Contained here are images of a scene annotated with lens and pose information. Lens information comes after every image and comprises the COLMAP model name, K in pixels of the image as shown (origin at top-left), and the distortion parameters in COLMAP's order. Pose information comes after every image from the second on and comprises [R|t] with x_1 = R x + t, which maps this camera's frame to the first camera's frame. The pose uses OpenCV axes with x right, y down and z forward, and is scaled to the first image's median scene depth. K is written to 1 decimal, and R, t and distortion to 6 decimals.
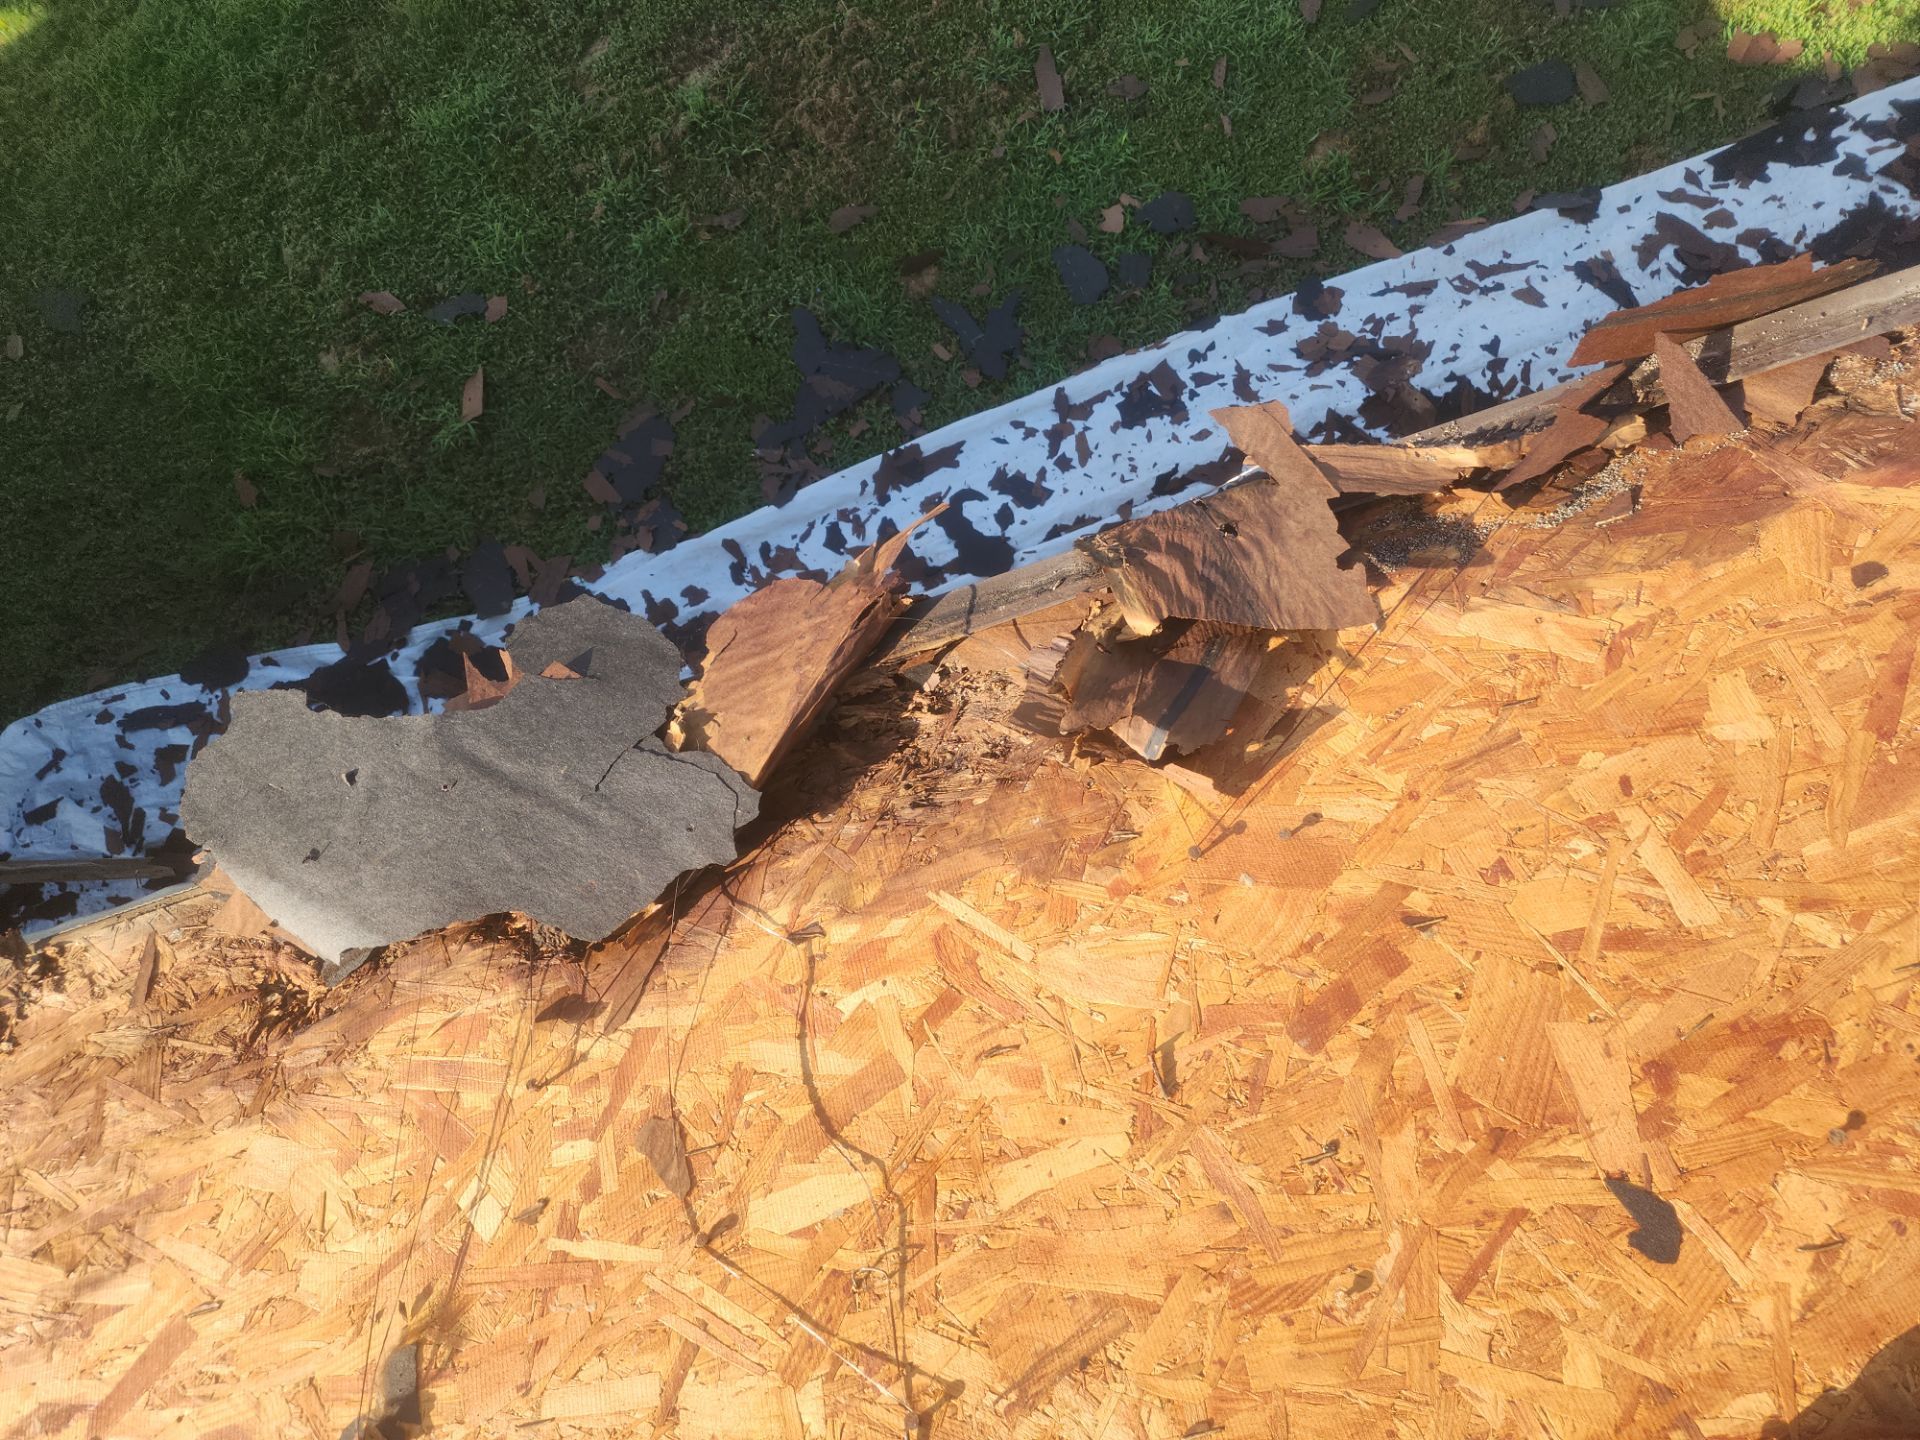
lens RADIAL K [[1271.0, 0, 993.5], [0, 1271.0, 715.5], [0, 0, 1]] dist [0.079860, -0.088292]
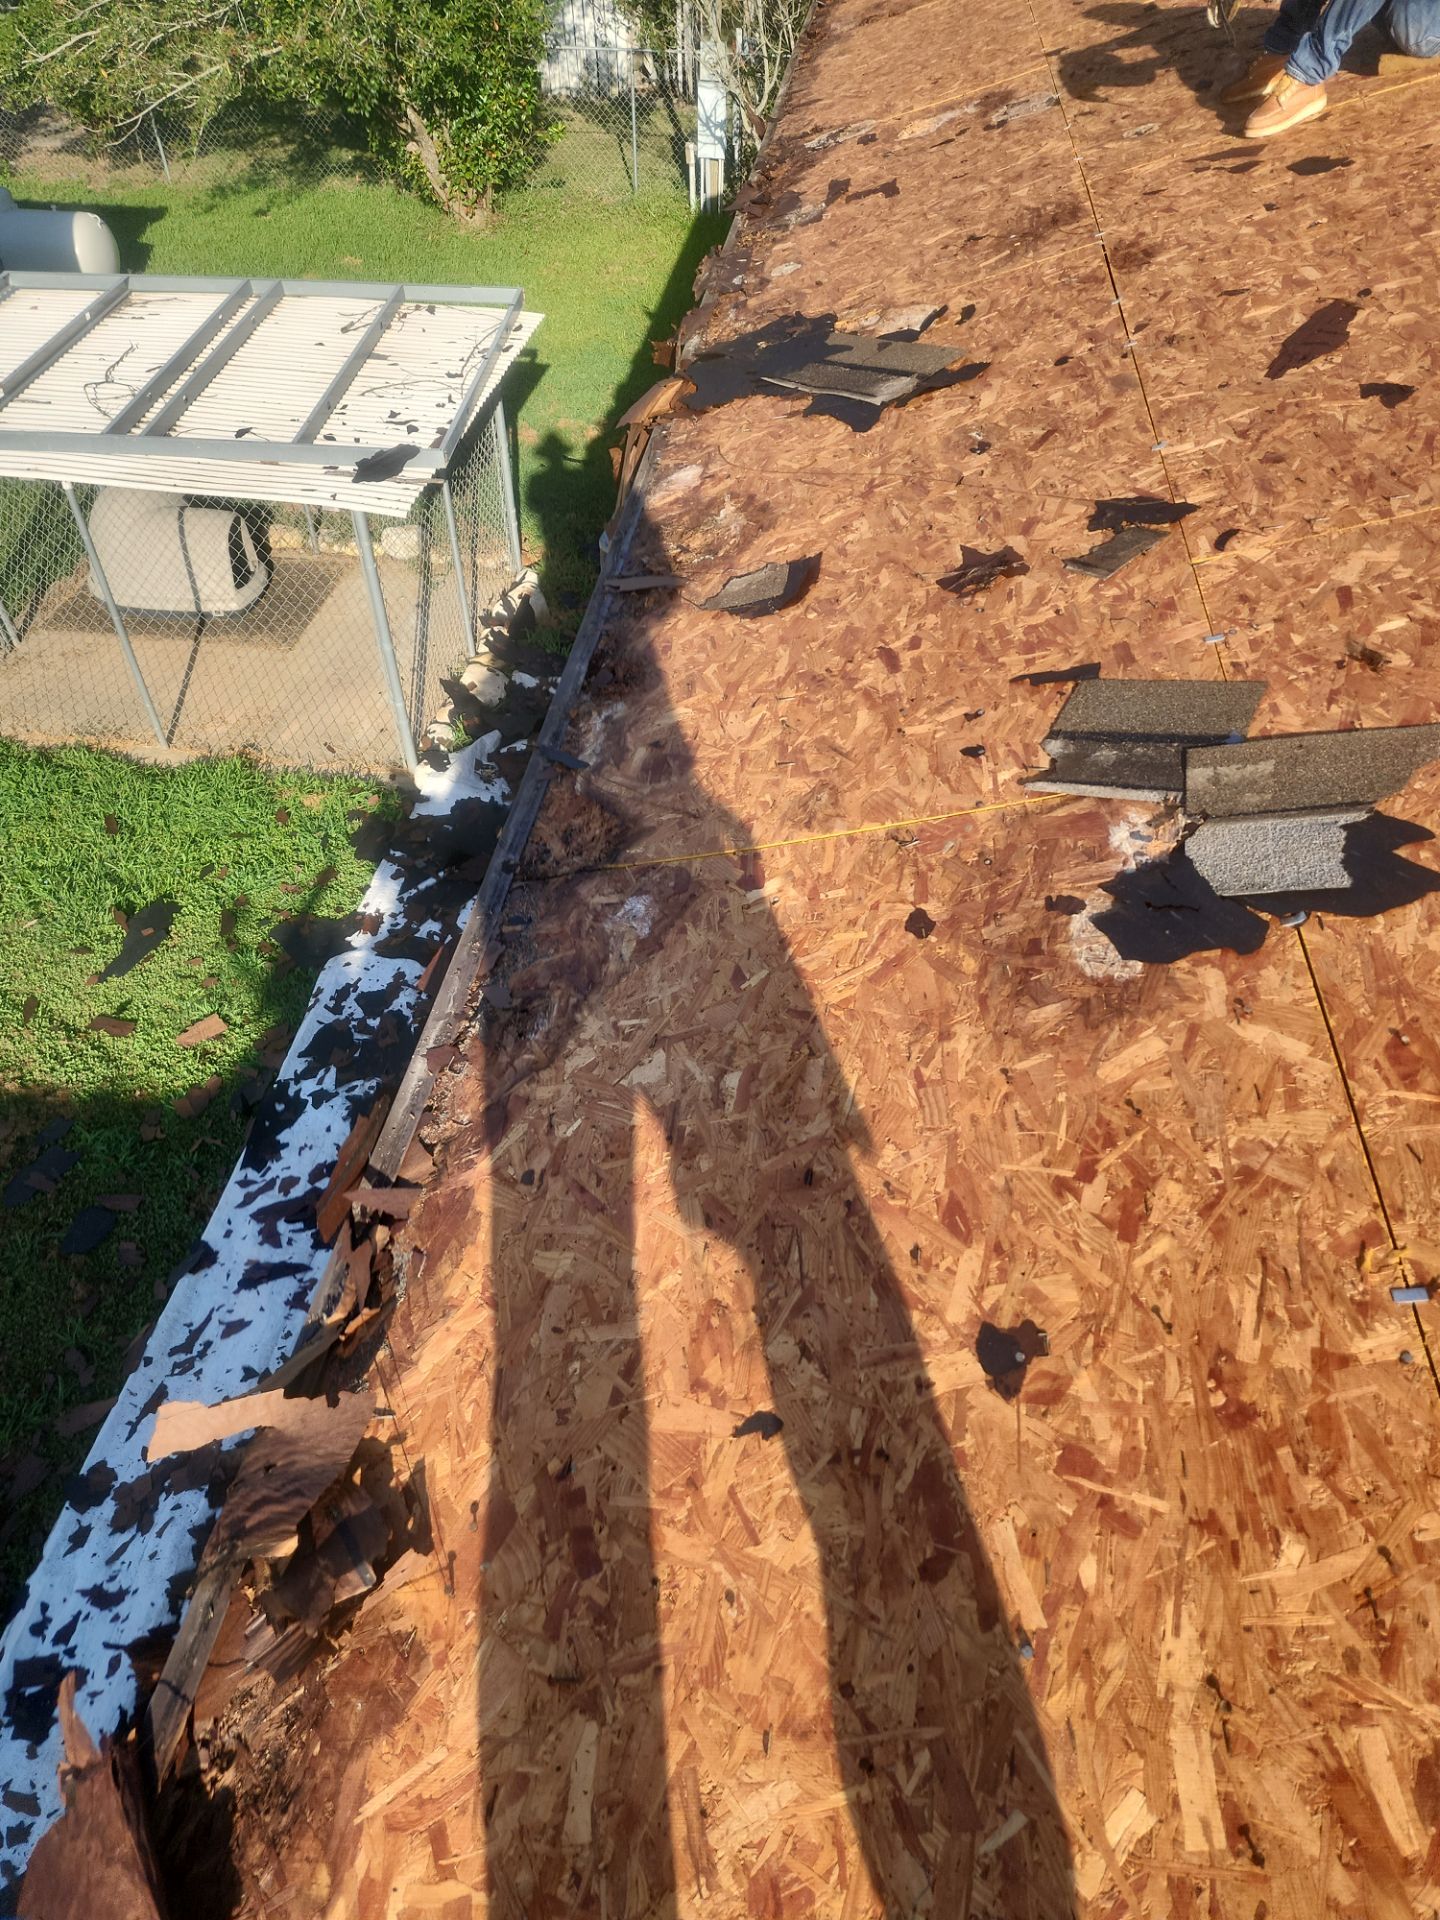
lens RADIAL K [[1272.9, 0, 747.2], [0, 1272.9, 966.8], [0, 0, 1]] dist [0.059999, -0.052268]
pose [[0.388859, -0.542413, 0.744699, -0.080870], [0.873464, 0.474123, -0.110761, 0.046032], [-0.293001, 0.693538, 0.658146, -0.102184]]
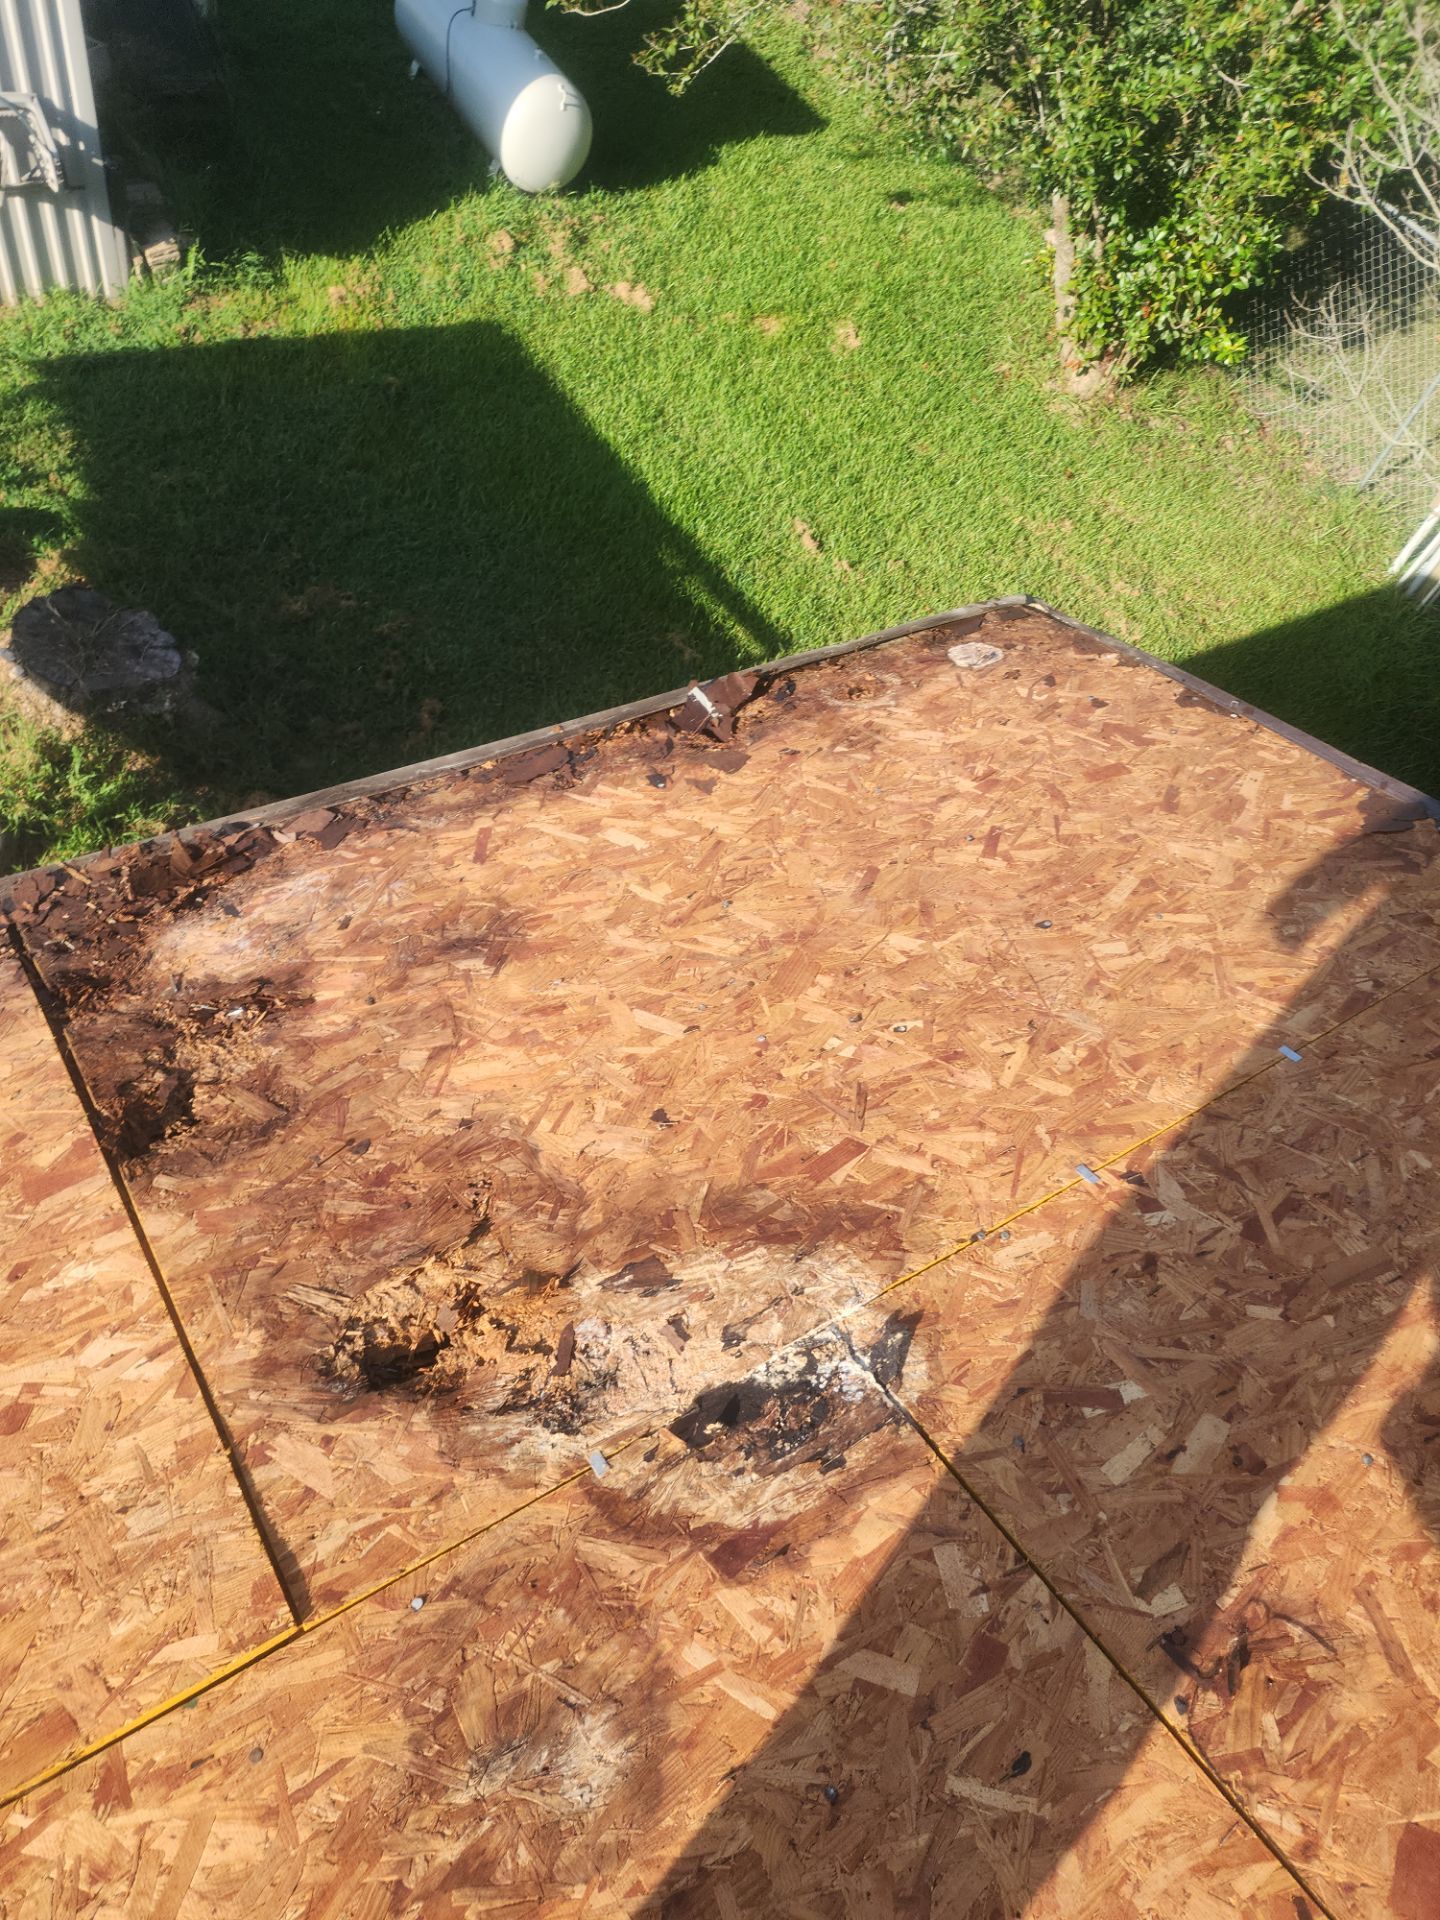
lens RADIAL K [[1252.2, 0, 715.7], [0, 1252.2, 986.6], [0, 0, 1]] dist [0.076484, -0.072572]
pose [[0.913408, -0.027418, 0.406121, 1.775475], [0.155869, 0.945240, -0.286750, -0.426092], [-0.376020, 0.325221, 0.867664, -0.286377]]
